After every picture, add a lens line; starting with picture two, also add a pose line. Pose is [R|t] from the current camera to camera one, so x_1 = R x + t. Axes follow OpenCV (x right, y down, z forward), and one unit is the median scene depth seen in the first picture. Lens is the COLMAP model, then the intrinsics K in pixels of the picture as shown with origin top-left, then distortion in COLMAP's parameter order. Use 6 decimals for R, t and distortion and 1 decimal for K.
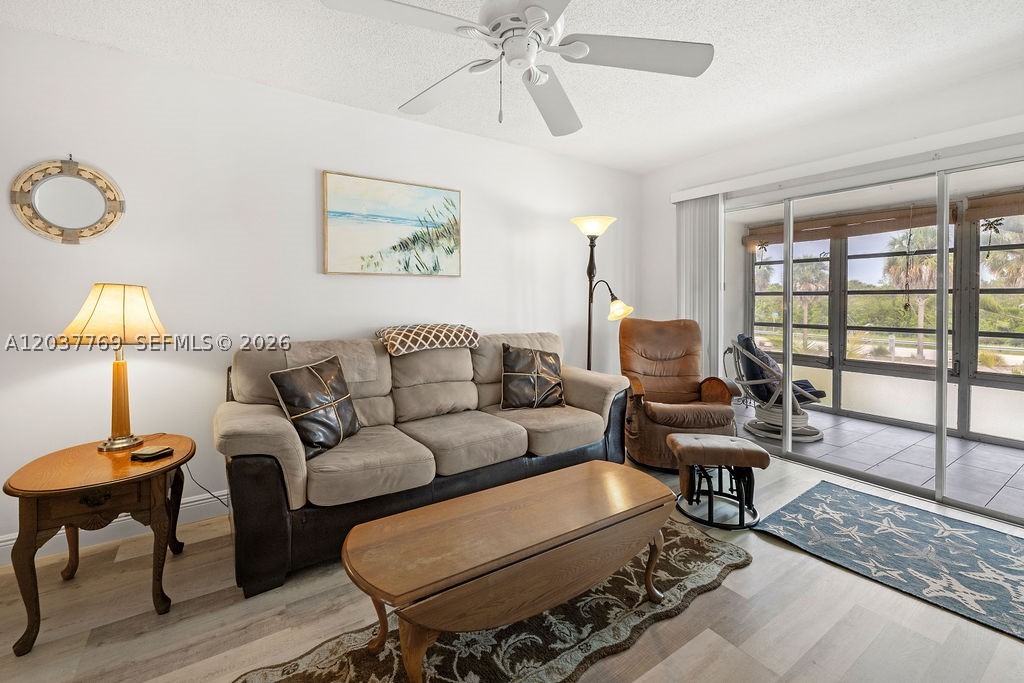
lens RADIAL K [[441.4, 0, 510.5], [0, 441.4, 303.1], [0, 0, 1]] dist [0.000014, -0.000250]
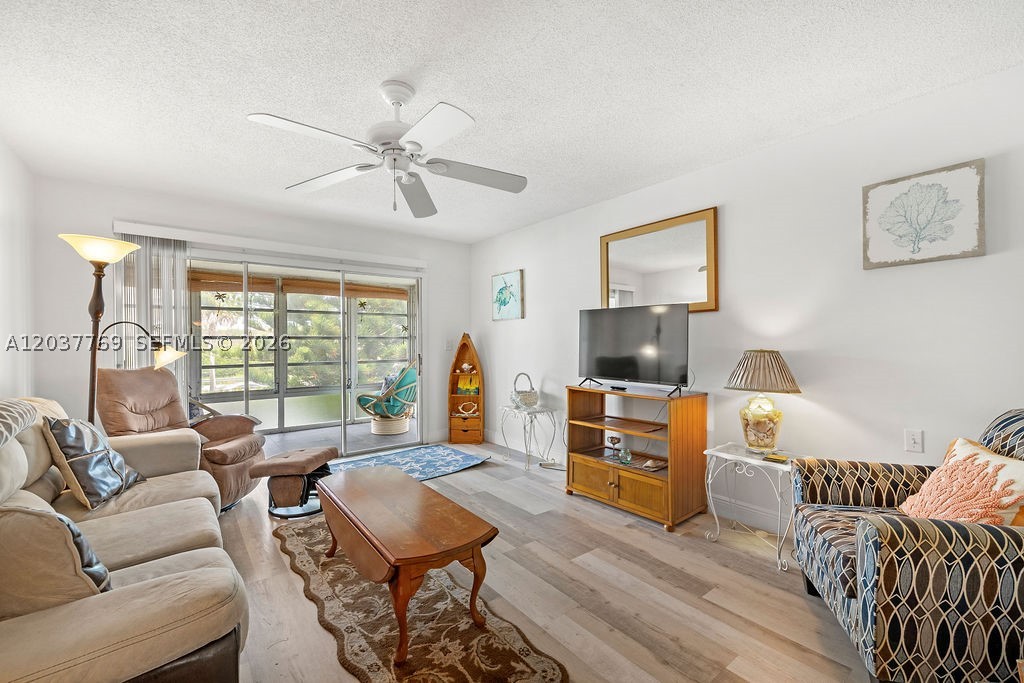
lens RADIAL K [[425.7, 0, 514.7], [0, 425.7, 342.8], [0, 0, 1]] dist [-0.002408, -0.000105]
pose [[-0.078118, -0.004242, 0.996935, -0.687472], [0.013850, 0.999890, 0.005340, -0.007702], [-0.996848, 0.014224, -0.078051, 0.391683]]
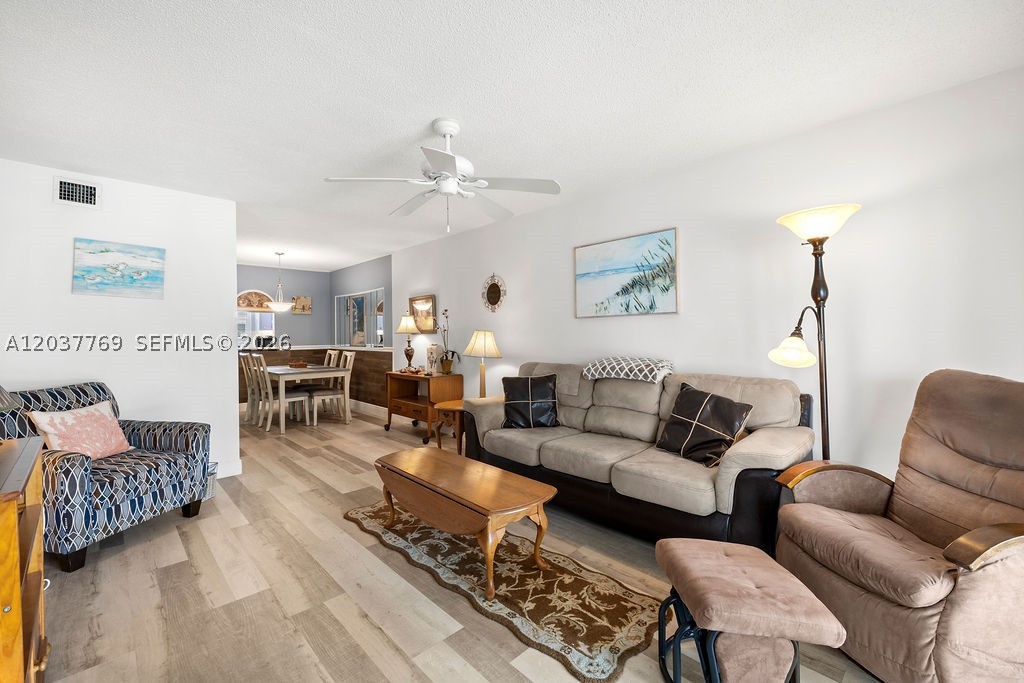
lens RADIAL K [[425.7, 0, 512.3], [0, 425.7, 335.4], [0, 0, 1]] dist [-0.002408, -0.000105]
pose [[0.172747, -0.000802, -0.984966, 0.835135], [0.000959, 0.999999, -0.000646, -0.009272], [0.984966, -0.000833, 0.172747, 0.502253]]
